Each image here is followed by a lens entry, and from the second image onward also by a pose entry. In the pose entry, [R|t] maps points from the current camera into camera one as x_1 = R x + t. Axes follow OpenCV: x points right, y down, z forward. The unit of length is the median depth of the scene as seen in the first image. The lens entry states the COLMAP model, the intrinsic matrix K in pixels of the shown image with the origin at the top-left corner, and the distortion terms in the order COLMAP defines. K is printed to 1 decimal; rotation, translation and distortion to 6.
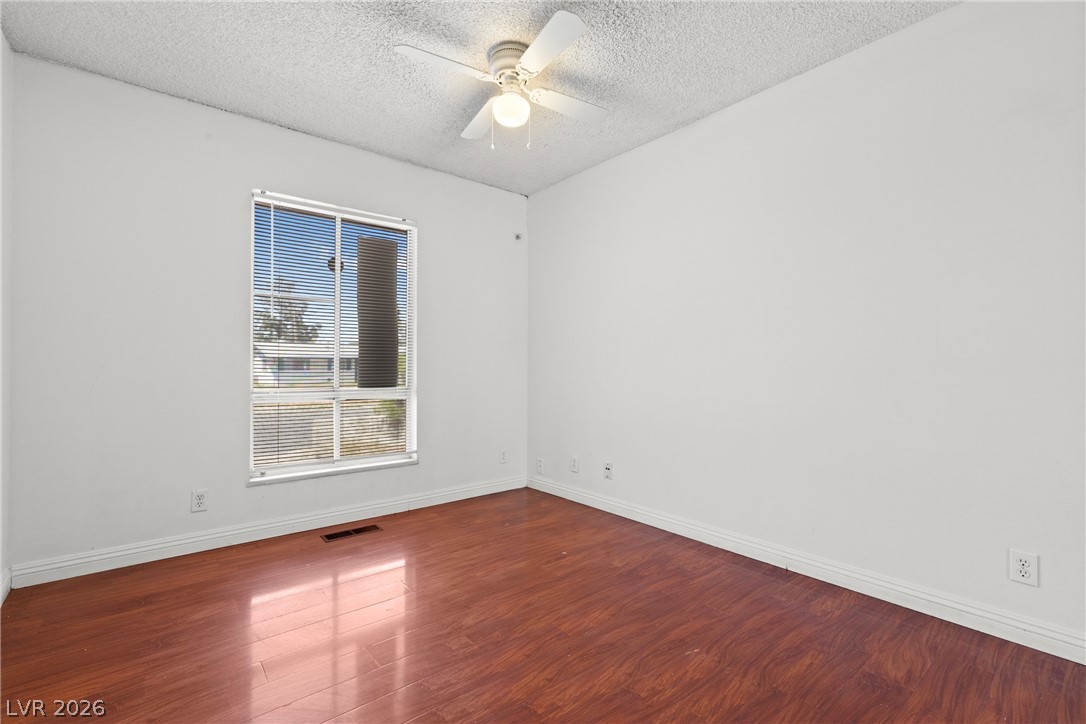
lens RADIAL K [[492.2, 0, 554.3], [0, 492.2, 363.0], [0, 0, 1]] dist [0.010380, -0.000930]
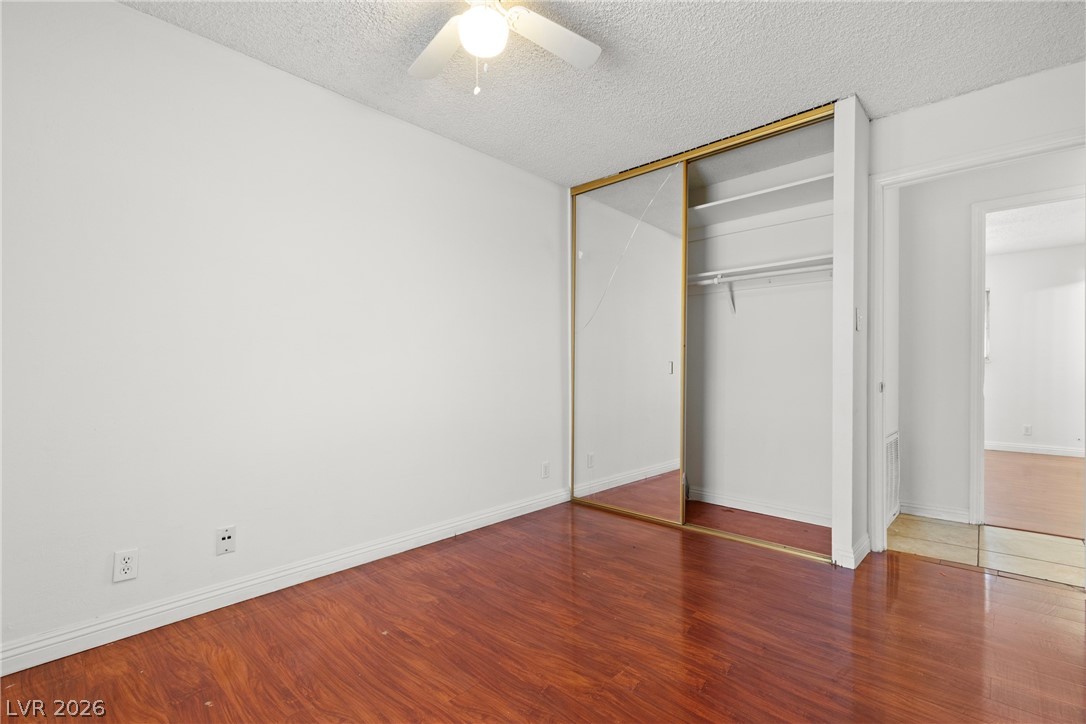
lens RADIAL K [[492.2, 0, 551.2], [0, 492.2, 367.6], [0, 0, 1]] dist [0.010380, -0.000930]
pose [[-0.123094, 0.001392, 0.992394, -0.704163], [0.003773, 0.999992, -0.000935, -0.000240], [-0.992388, 0.003629, -0.123099, 0.820388]]
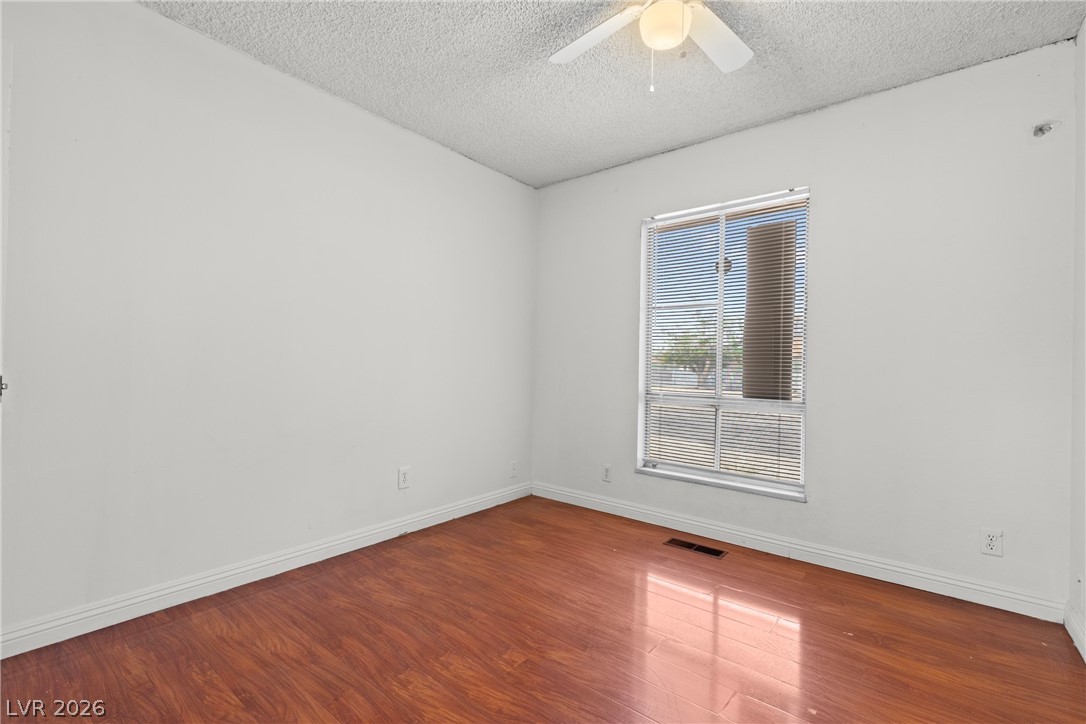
lens RADIAL K [[492.2, 0, 543.1], [0, 492.2, 359.2], [0, 0, 1]] dist [0.010380, -0.000930]
pose [[0.175376, -0.013370, -0.984411, 0.503143], [-0.016551, 0.999726, -0.016527, 0.004427], [0.984362, 0.019192, 0.175107, 0.578646]]
